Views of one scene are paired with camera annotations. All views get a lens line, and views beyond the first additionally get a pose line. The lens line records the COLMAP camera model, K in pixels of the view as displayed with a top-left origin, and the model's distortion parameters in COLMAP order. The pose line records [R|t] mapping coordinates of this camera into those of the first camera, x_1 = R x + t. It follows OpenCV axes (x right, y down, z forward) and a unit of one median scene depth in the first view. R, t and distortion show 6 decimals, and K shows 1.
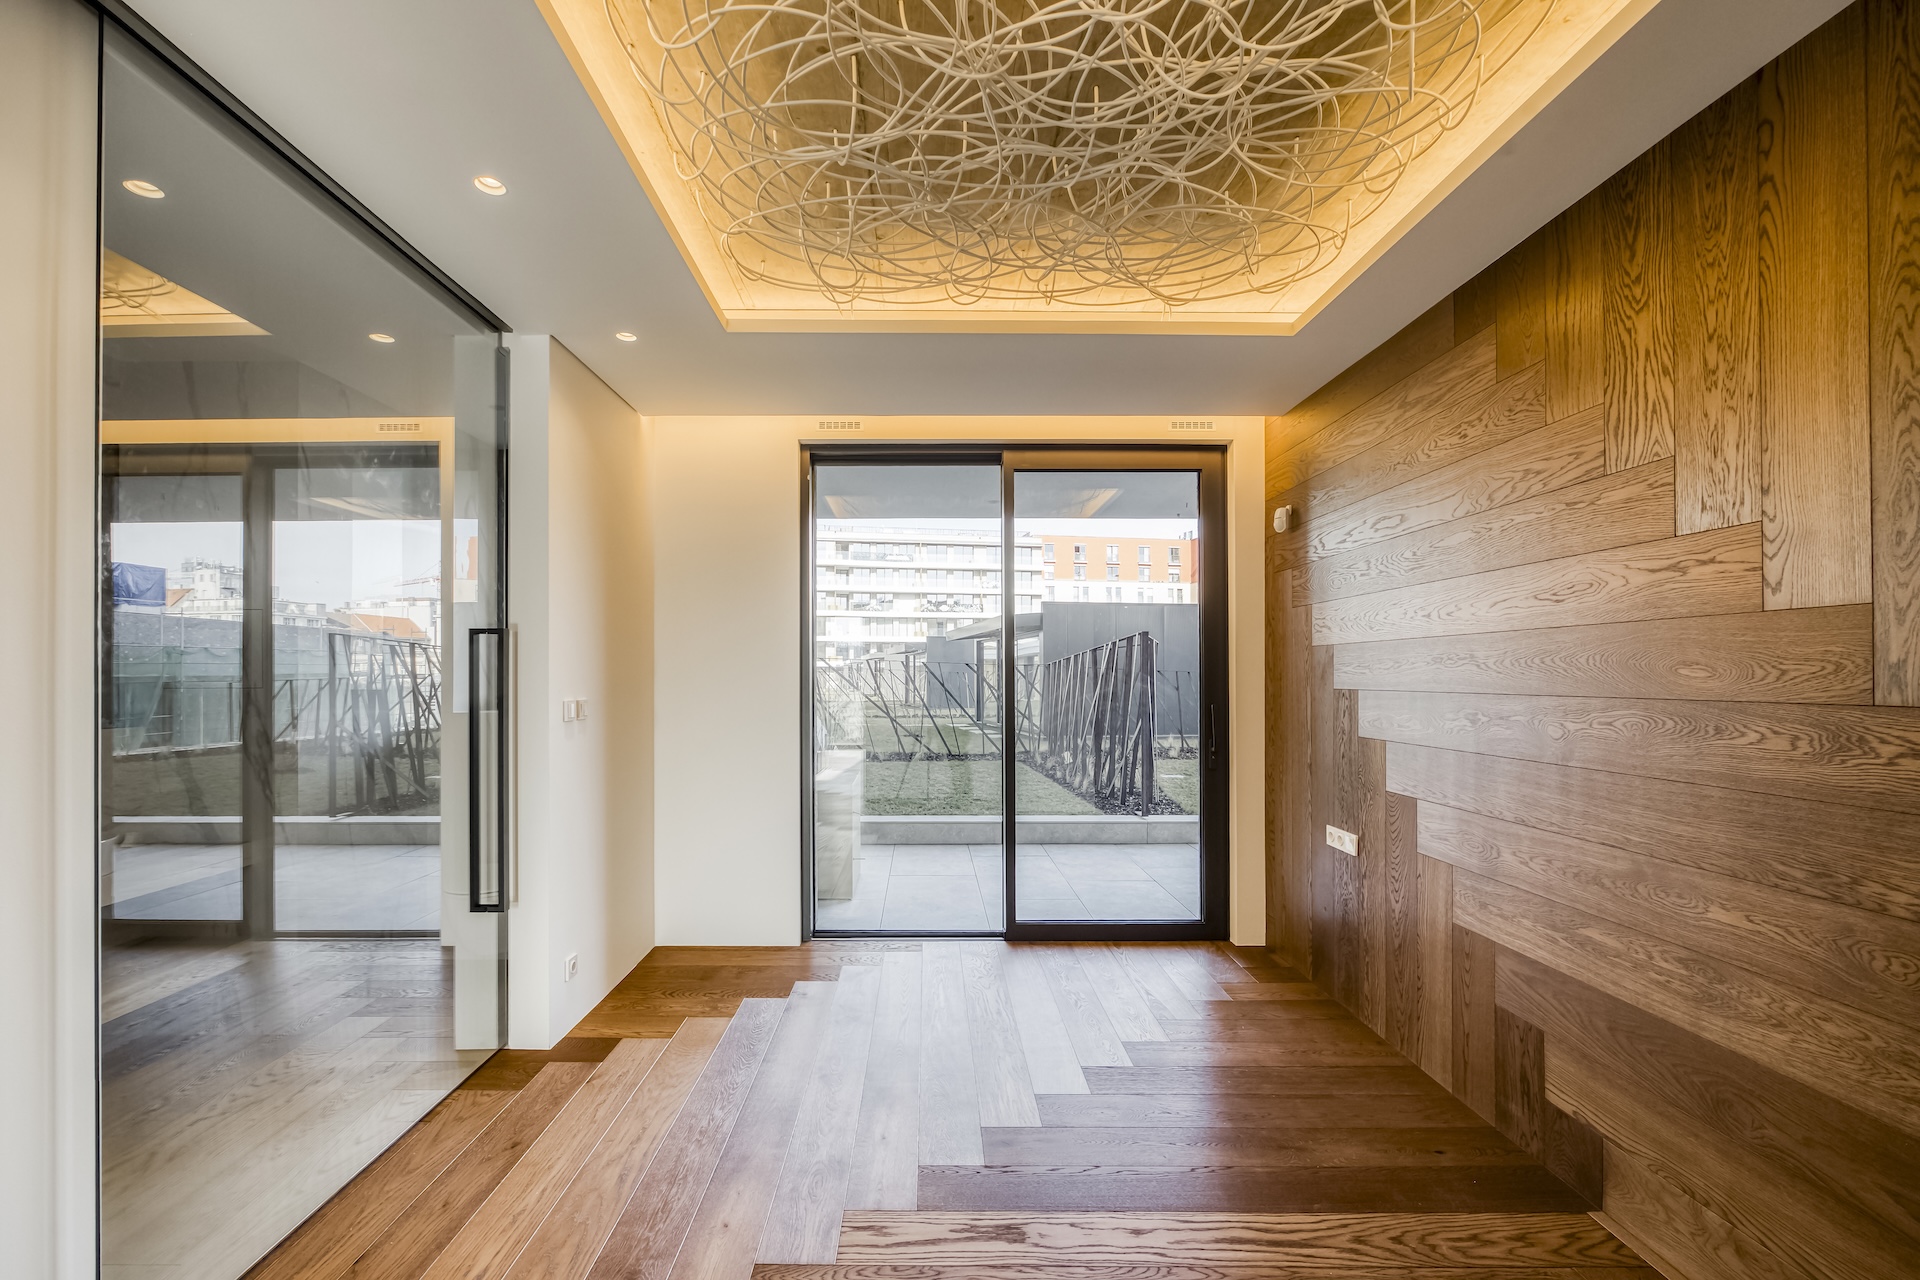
lens RADIAL K [[792.5, 0, 978.2], [0, 792.5, 663.9], [0, 0, 1]] dist [-0.006366, 0.001932]
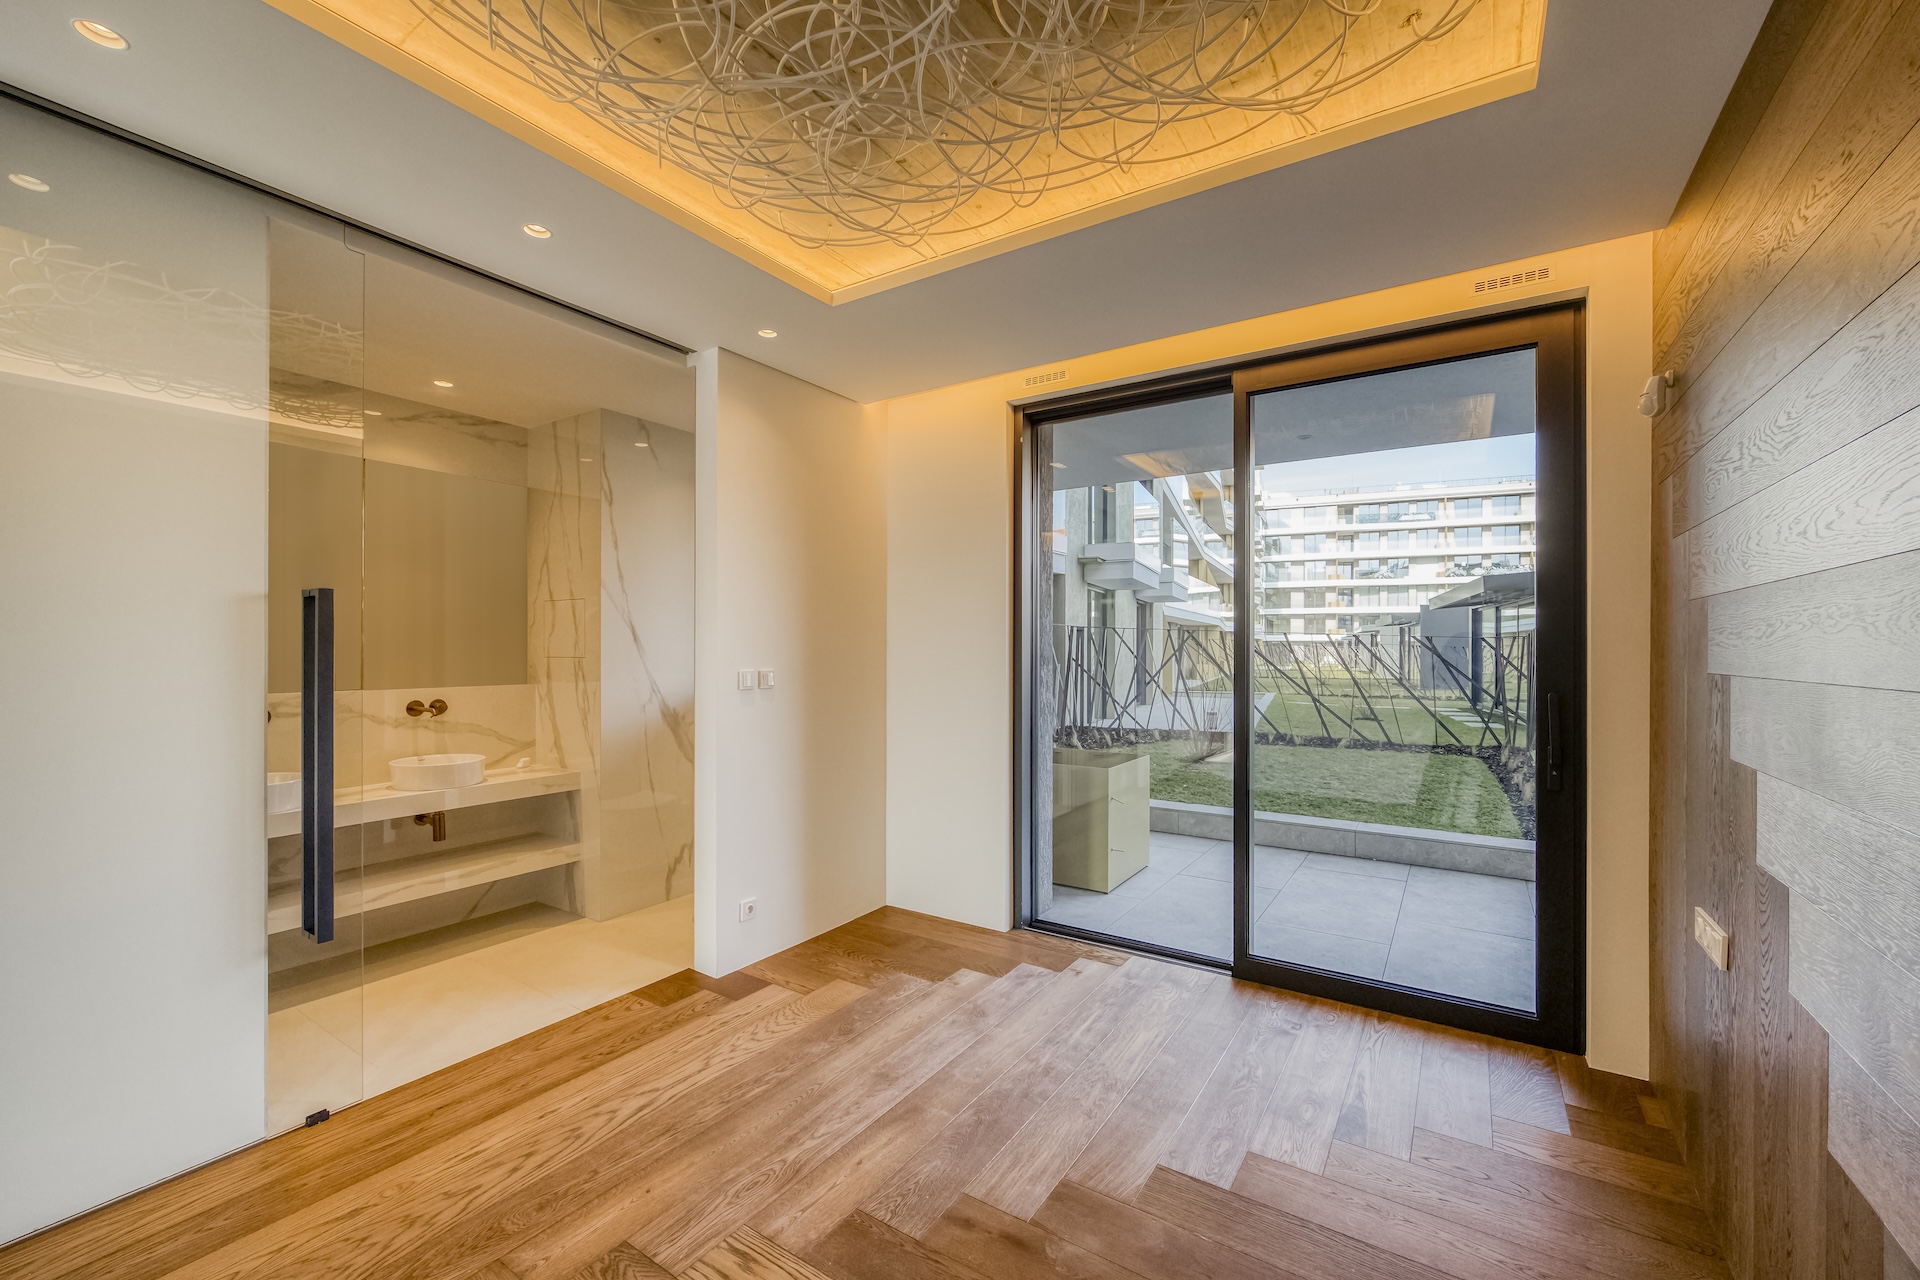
lens RADIAL K [[792.5, 0, 952.8], [0, 792.5, 643.3], [0, 0, 1]] dist [-0.006366, 0.001932]
pose [[0.827925, -0.002757, -0.560832, 0.260302], [0.006242, 0.999971, 0.004299, 0.003008], [0.560804, -0.007060, 0.827918, 0.175148]]
